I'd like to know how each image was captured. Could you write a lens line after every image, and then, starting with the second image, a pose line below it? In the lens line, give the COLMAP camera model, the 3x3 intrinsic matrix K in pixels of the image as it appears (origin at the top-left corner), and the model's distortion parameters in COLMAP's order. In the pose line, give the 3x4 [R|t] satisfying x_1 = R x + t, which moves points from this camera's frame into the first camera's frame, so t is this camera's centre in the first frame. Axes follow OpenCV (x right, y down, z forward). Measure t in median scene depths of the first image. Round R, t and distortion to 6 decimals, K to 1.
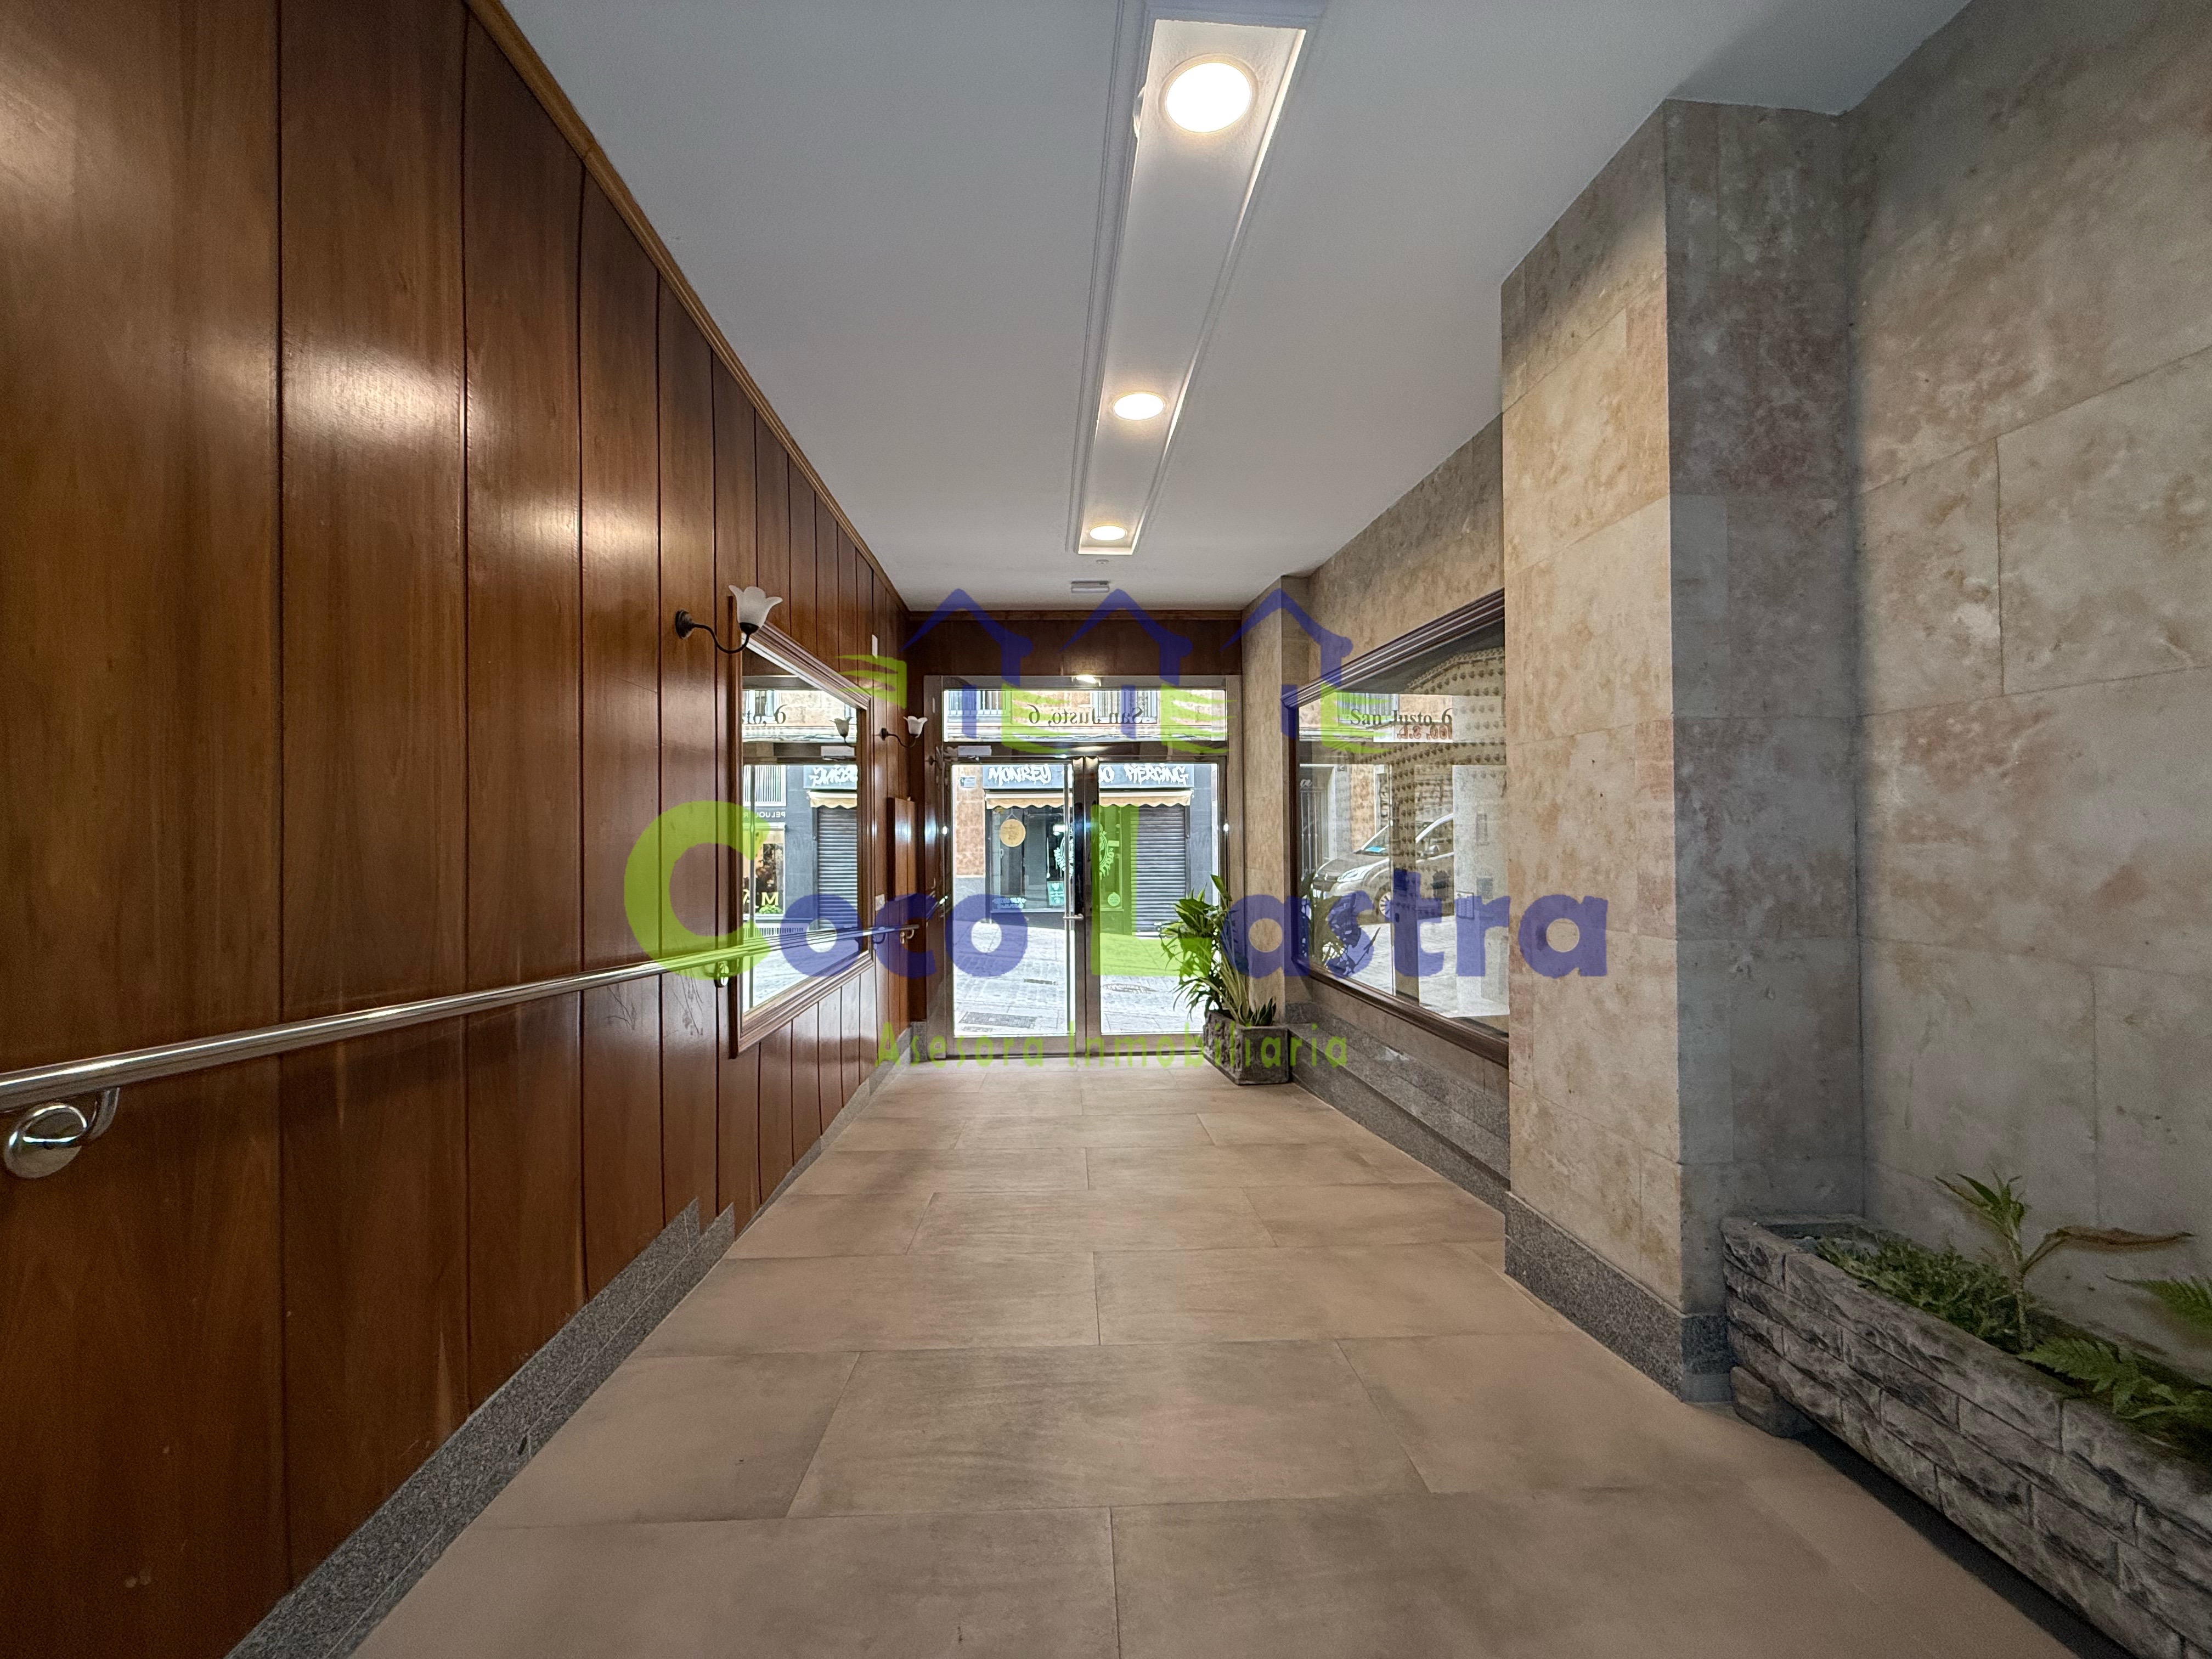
lens RADIAL K [[878.7, 0, 1096.4], [0, 878.7, 832.1], [0, 0, 1]] dist [-0.000498, -0.000140]
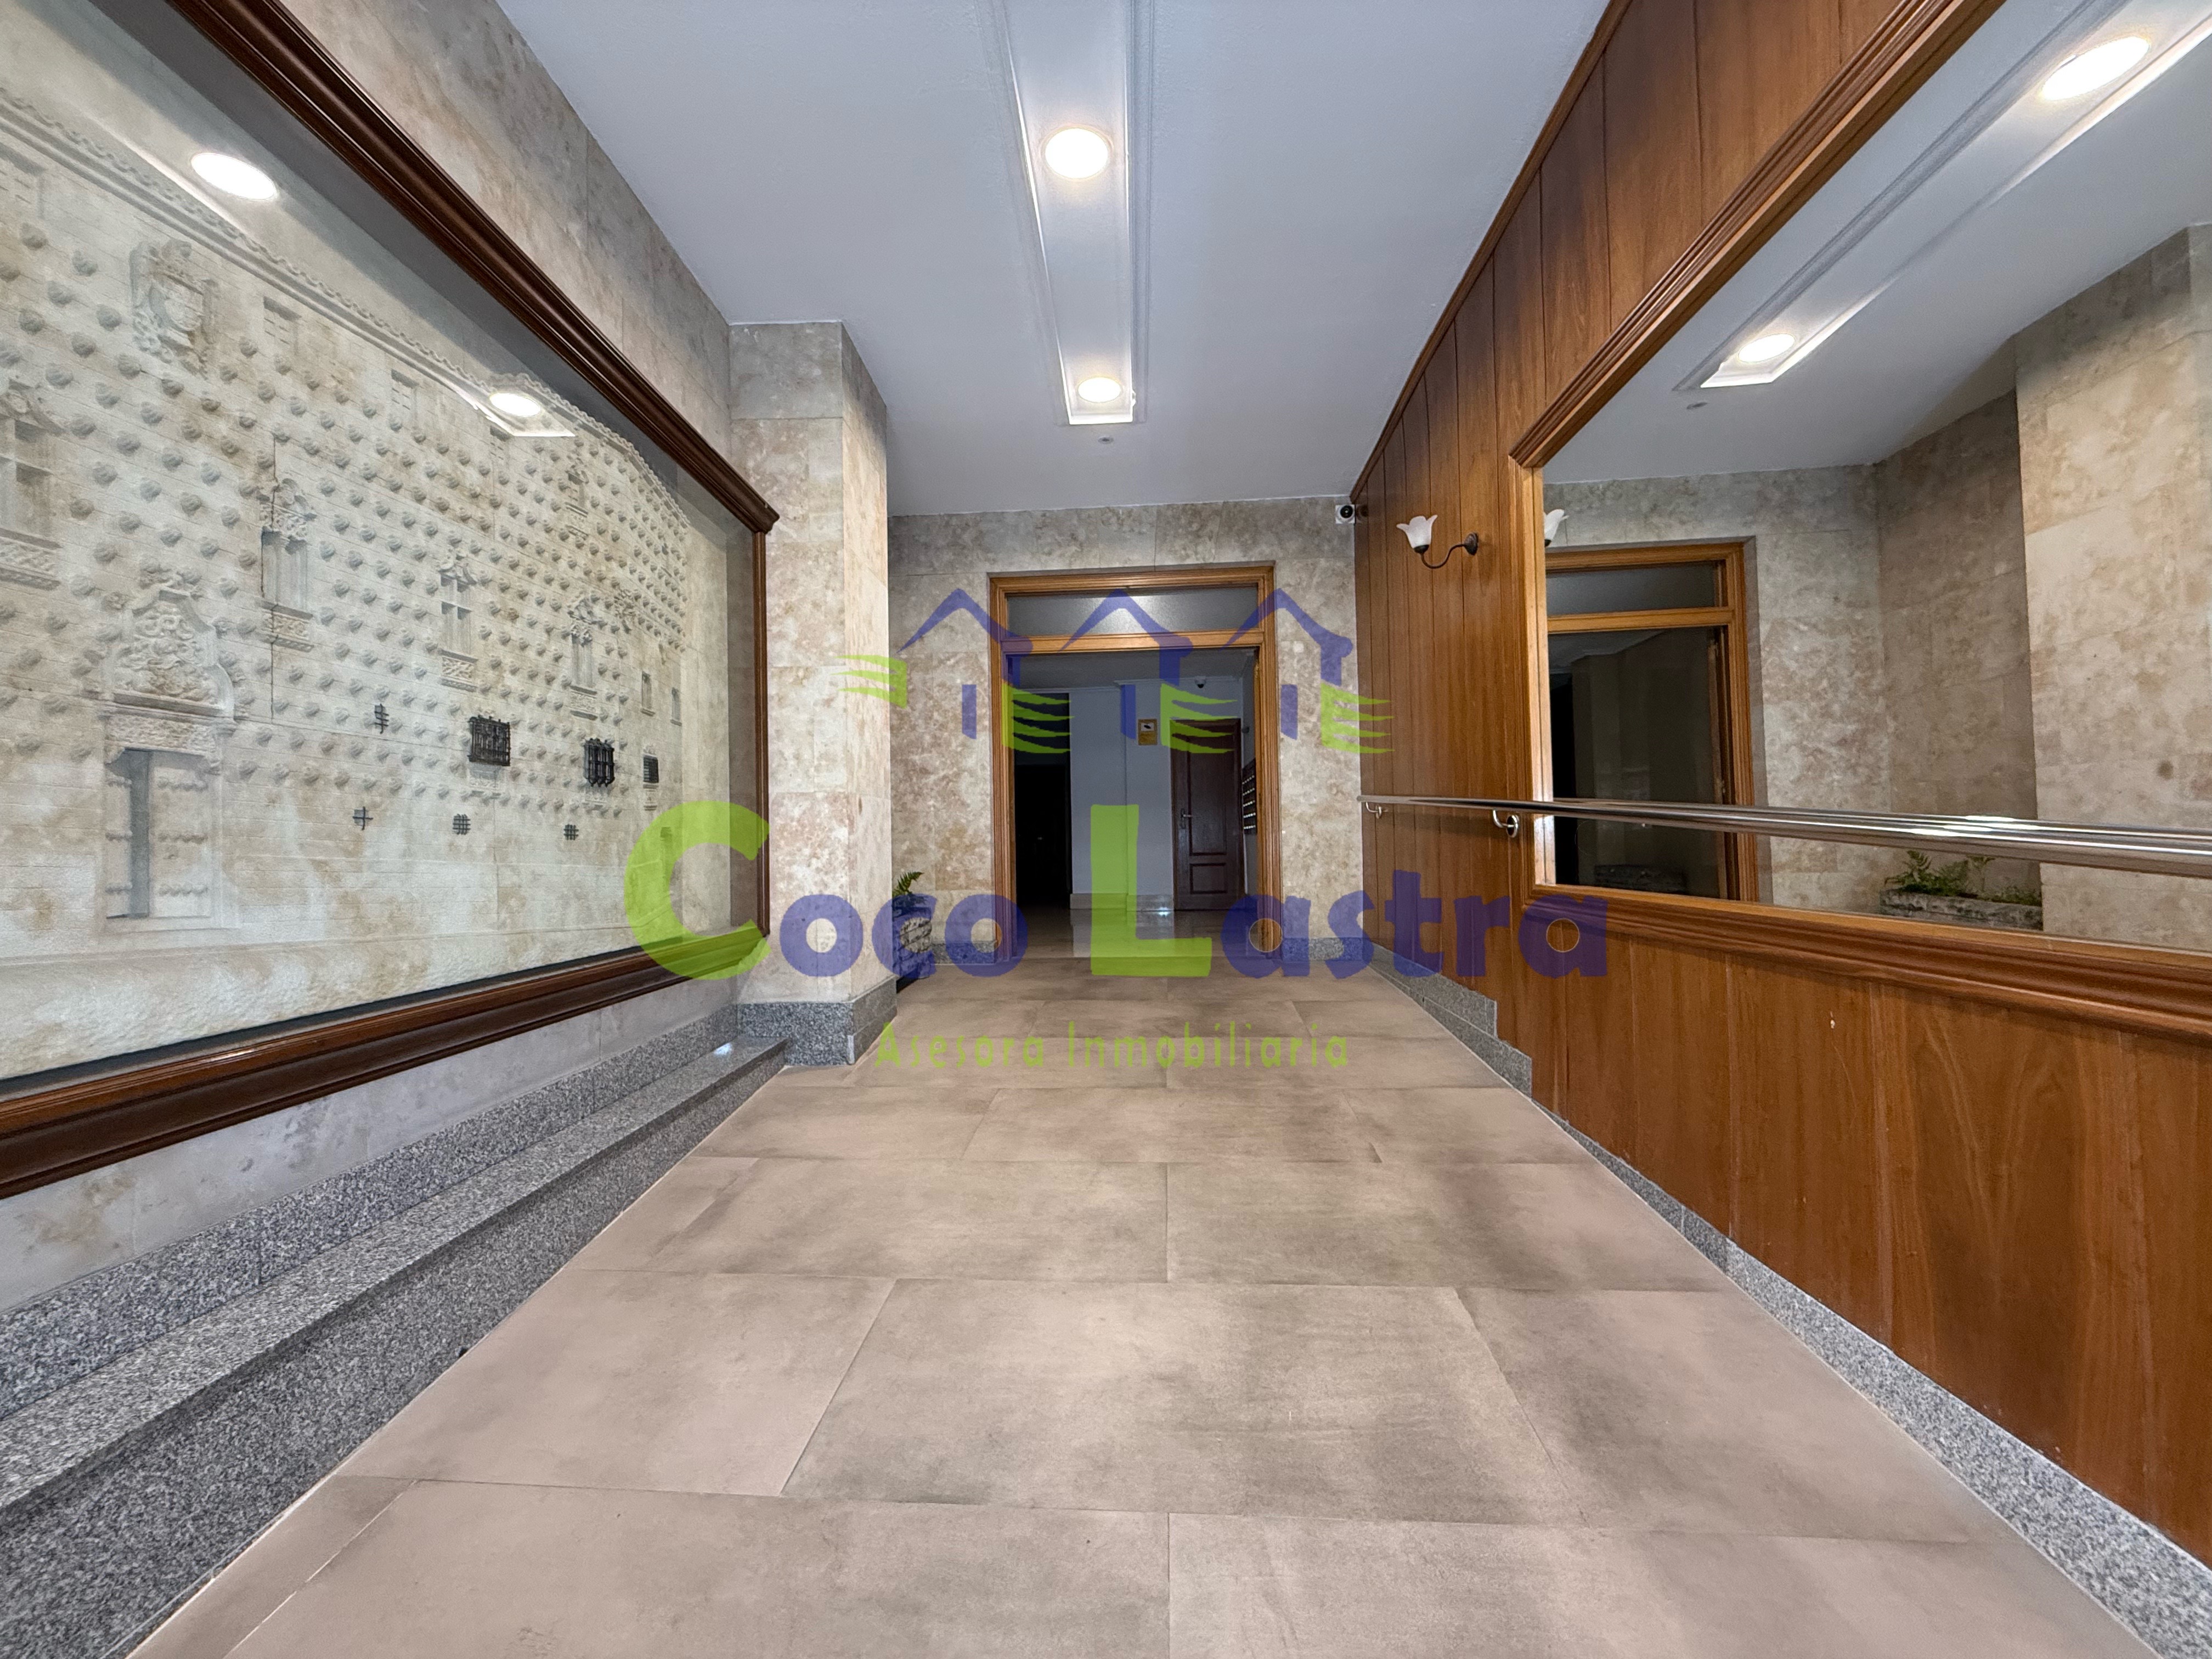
lens RADIAL K [[878.7, 0, 1096.4], [0, 878.7, 832.1], [0, 0, 1]] dist [-0.000498, -0.000140]
pose [[-0.995265, 0.025658, 0.093753, -0.026187], [0.021199, 0.998610, -0.048254, 0.154125], [-0.094861, -0.046038, -0.994425, 1.651979]]
